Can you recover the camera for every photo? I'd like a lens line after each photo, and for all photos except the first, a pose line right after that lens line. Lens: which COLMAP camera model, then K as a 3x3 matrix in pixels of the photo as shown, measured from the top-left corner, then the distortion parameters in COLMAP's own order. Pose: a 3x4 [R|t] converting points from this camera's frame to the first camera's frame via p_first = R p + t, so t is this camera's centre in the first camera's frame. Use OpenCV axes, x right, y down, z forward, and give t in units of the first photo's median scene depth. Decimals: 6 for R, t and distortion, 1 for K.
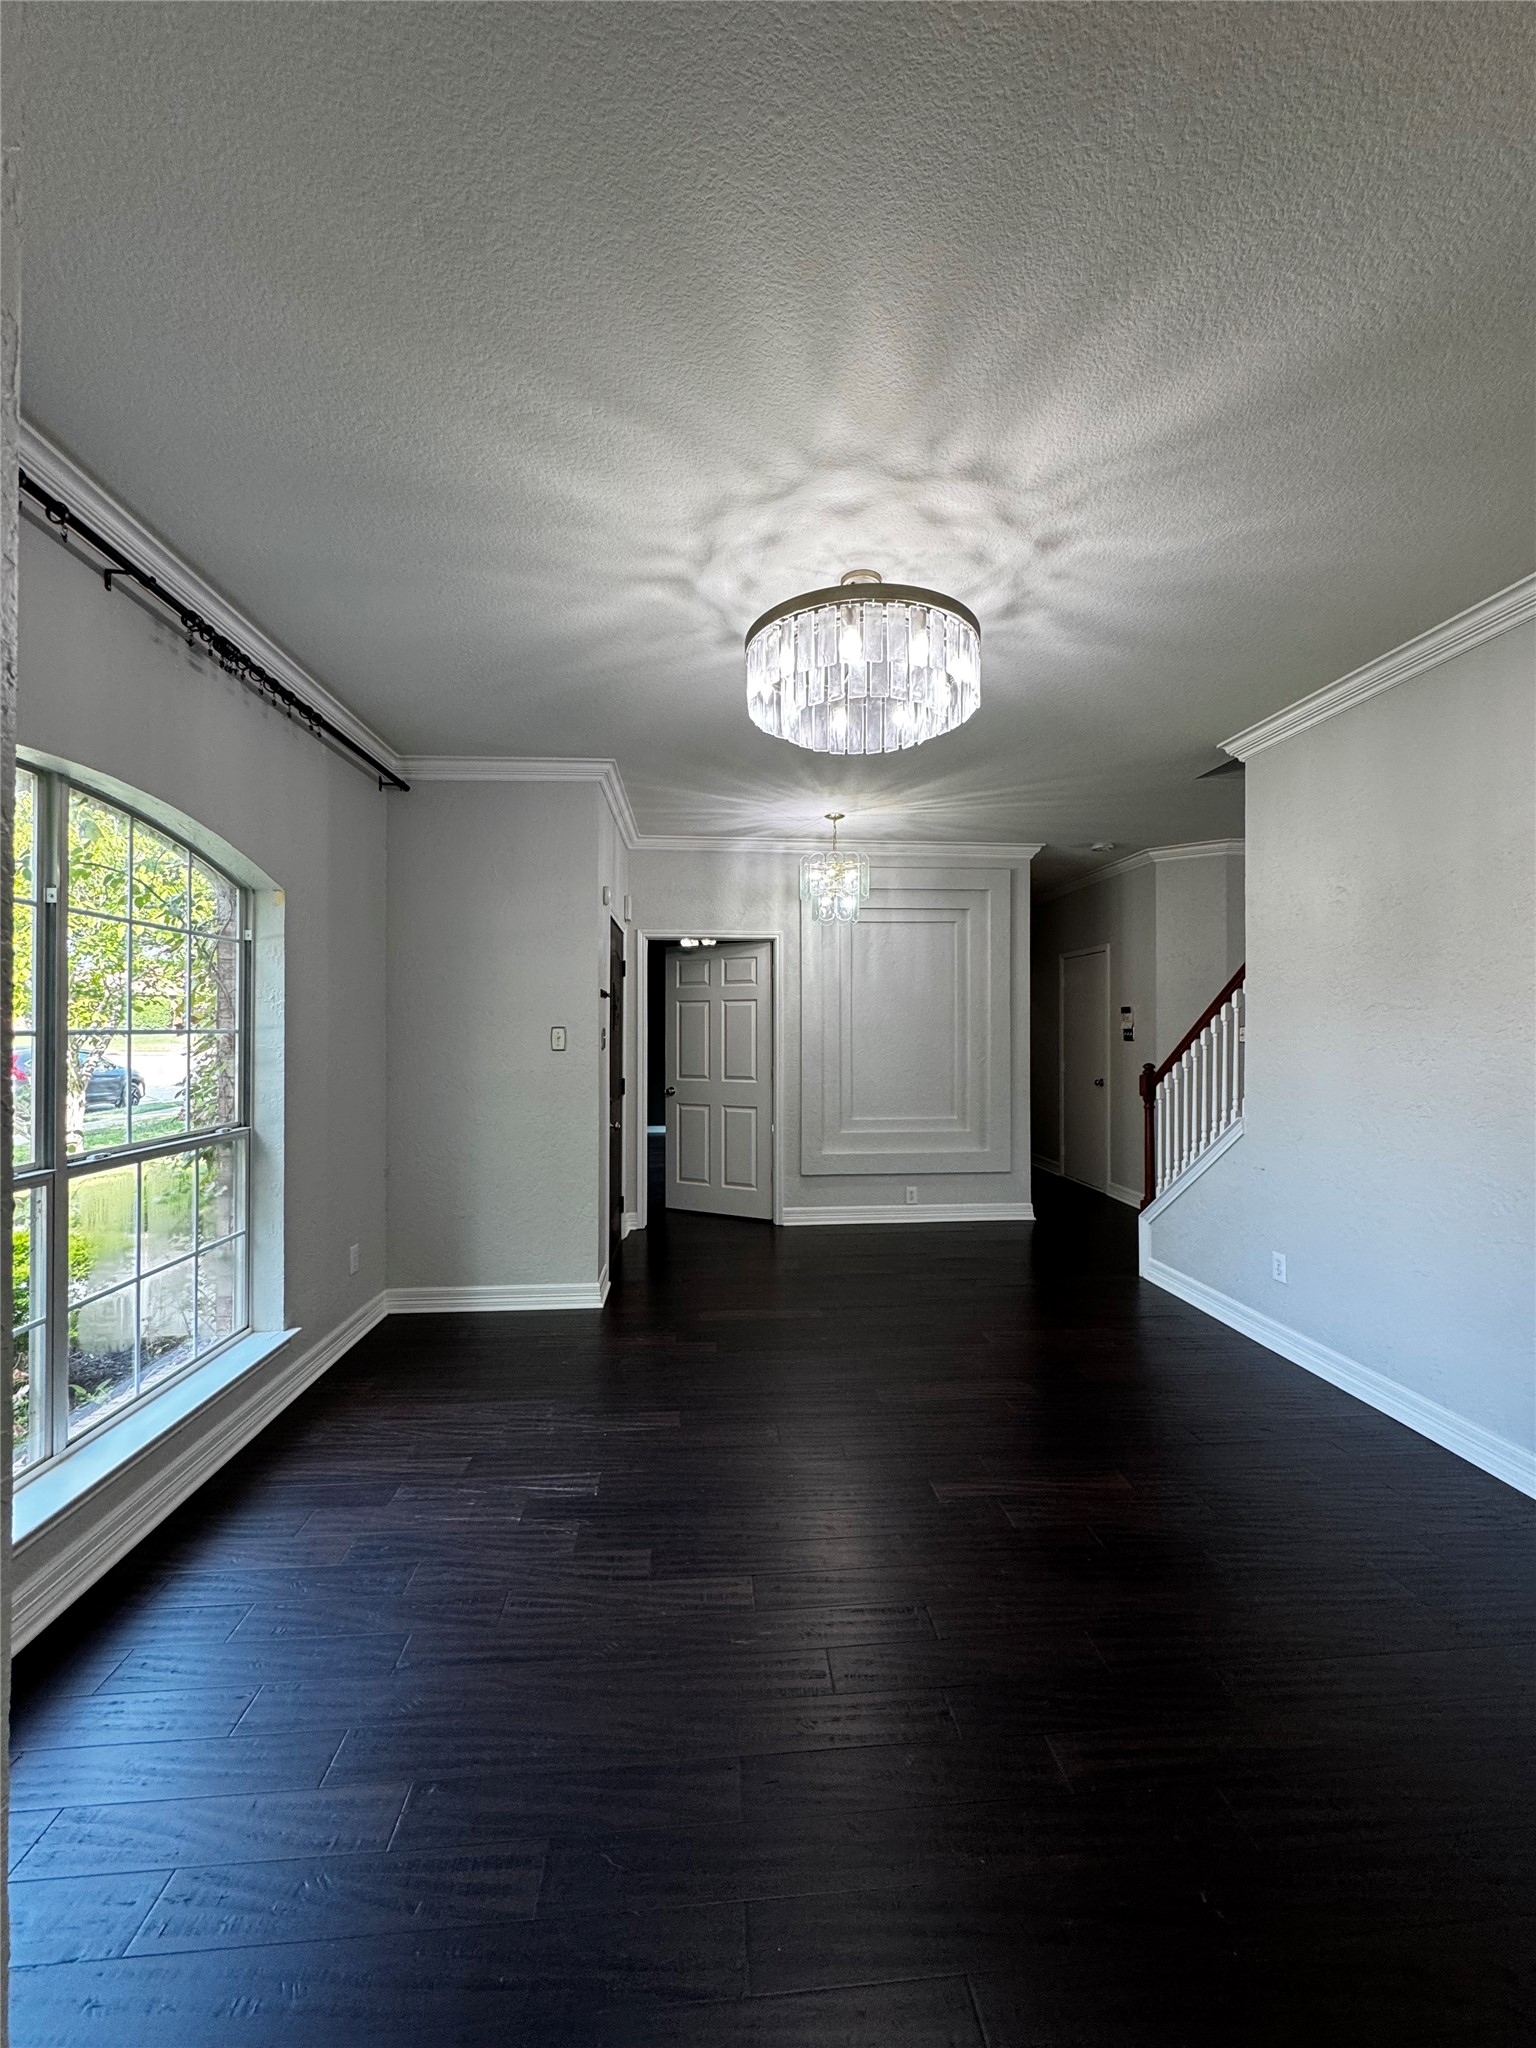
lens RADIAL K [[817.1, 0, 768.0], [0, 817.1, 1025.7], [0, 0, 1]] dist [-0.008686, -0.000067]
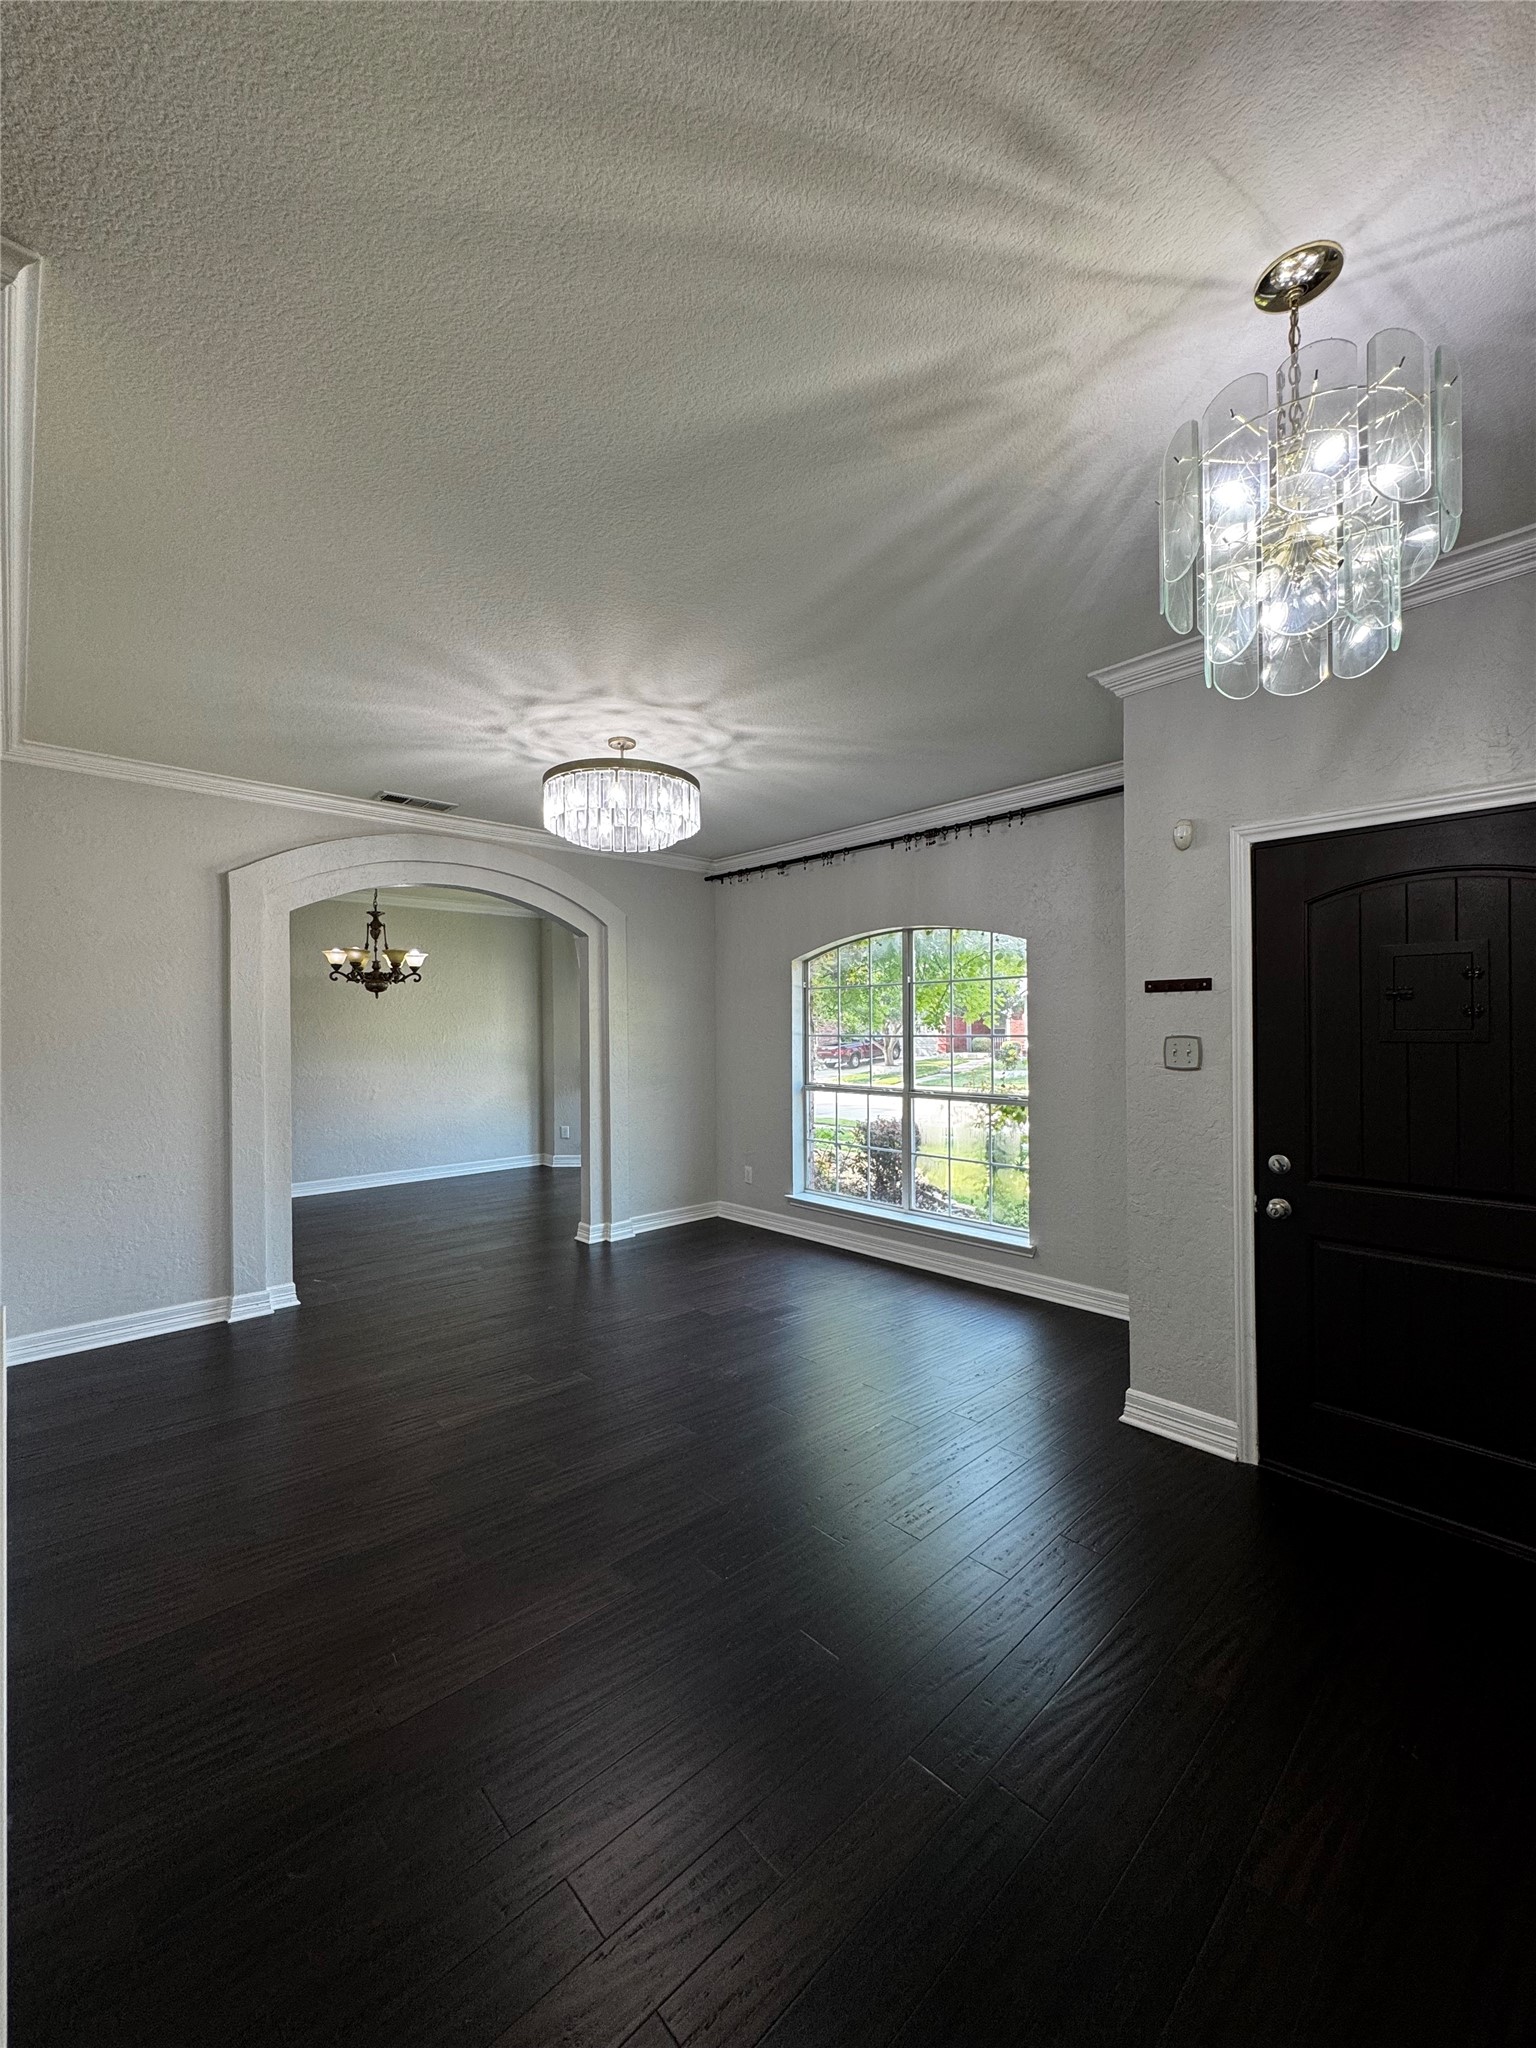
lens RADIAL K [[817.1, 0, 773.8], [0, 817.1, 1029.2], [0, 0, 1]] dist [-0.008686, -0.000067]
pose [[-0.783289, -0.002170, -0.621654, 0.759856], [0.000022, 0.999994, -0.003519, -0.005563], [0.621658, -0.002770, -0.783284, 2.152936]]
